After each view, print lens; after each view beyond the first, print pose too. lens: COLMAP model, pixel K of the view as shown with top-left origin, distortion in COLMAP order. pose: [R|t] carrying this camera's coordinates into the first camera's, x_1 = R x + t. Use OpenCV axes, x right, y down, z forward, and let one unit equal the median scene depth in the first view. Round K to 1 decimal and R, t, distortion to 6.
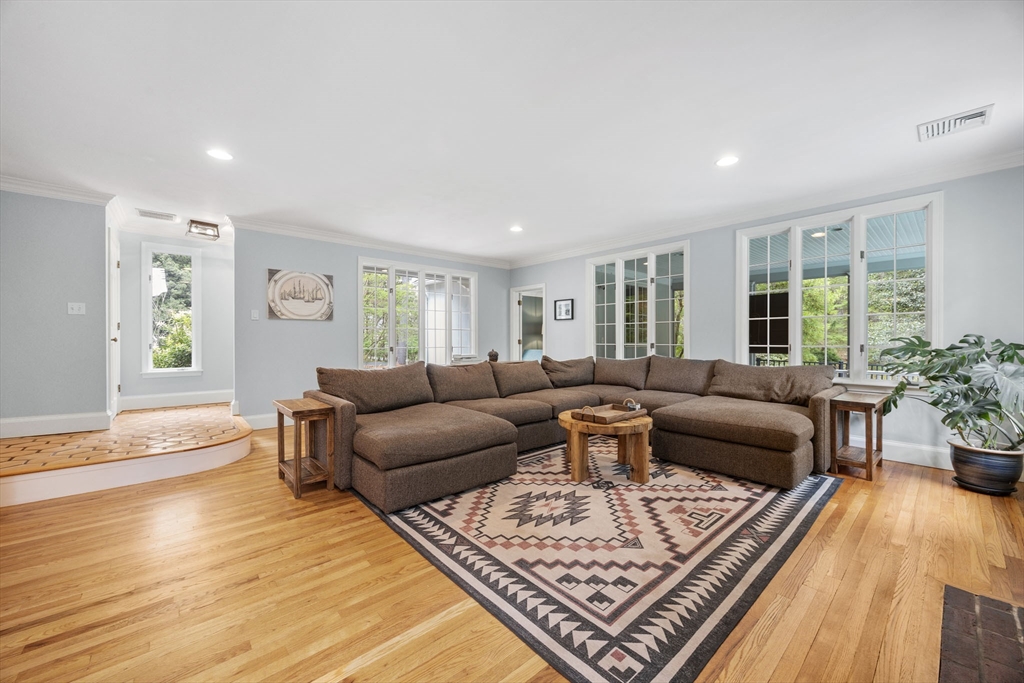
lens RADIAL K [[390.3, 0, 514.0], [0, 390.3, 337.1], [0, 0, 1]] dist [-0.002712, -0.000164]
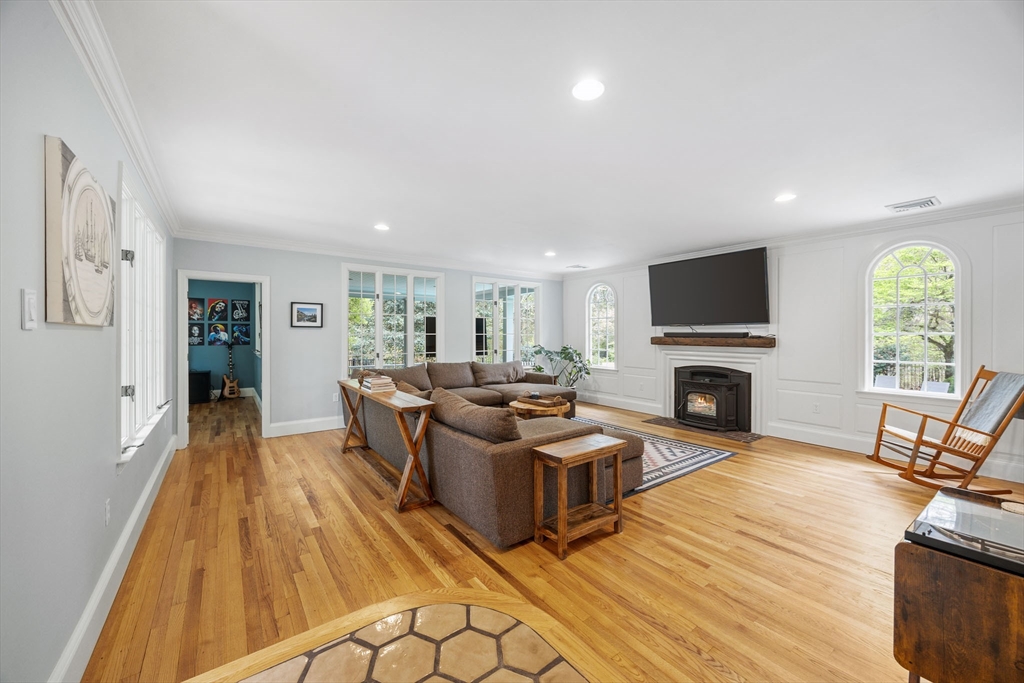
lens RADIAL K [[390.3, 0, 514.0], [0, 390.3, 337.1], [0, 0, 1]] dist [-0.002712, -0.000164]
pose [[0.085385, -0.006144, 0.996329, -2.039708], [-0.003964, 0.999971, 0.006506, -0.097653], [-0.996340, -0.004505, 0.085358, 1.562981]]
